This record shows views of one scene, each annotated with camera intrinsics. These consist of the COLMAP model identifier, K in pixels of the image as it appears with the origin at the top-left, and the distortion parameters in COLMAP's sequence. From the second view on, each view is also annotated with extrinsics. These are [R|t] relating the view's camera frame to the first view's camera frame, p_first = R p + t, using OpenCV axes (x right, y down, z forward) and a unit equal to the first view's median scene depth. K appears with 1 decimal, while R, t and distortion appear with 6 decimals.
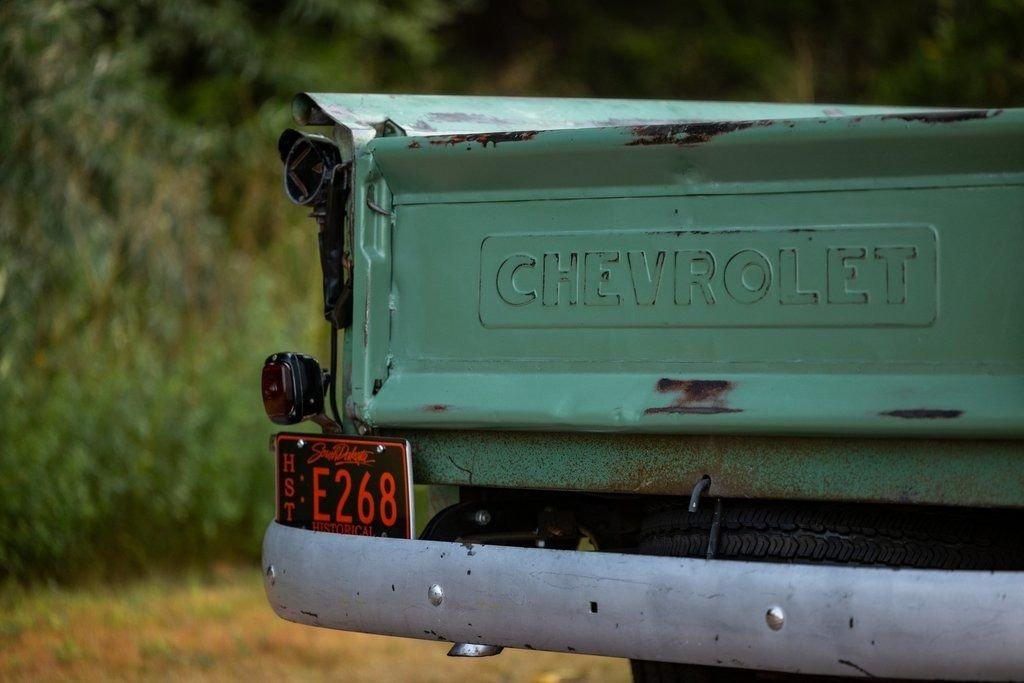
lens RADIAL K [[5401.2, 0, 512.0], [0, 5401.2, 341.5], [0, 0, 1]] dist [-0.219886, 6.970787]
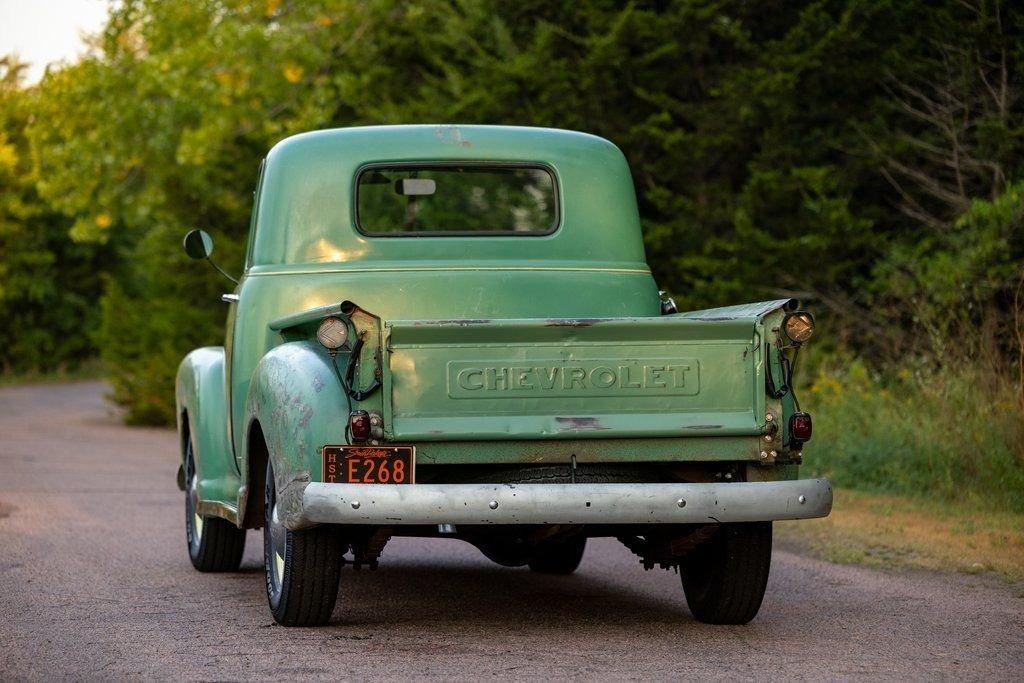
lens RADIAL K [[3399.0, 0, 512.0], [0, 3399.0, 341.5], [0, 0, 1]] dist [0.048242, -0.368871]
pose [[0.507198, 0.016057, 0.861680, -1.307287], [0.017249, 0.999437, -0.028777, 0.016033], [-0.861657, 0.029459, 0.506635, 0.186815]]
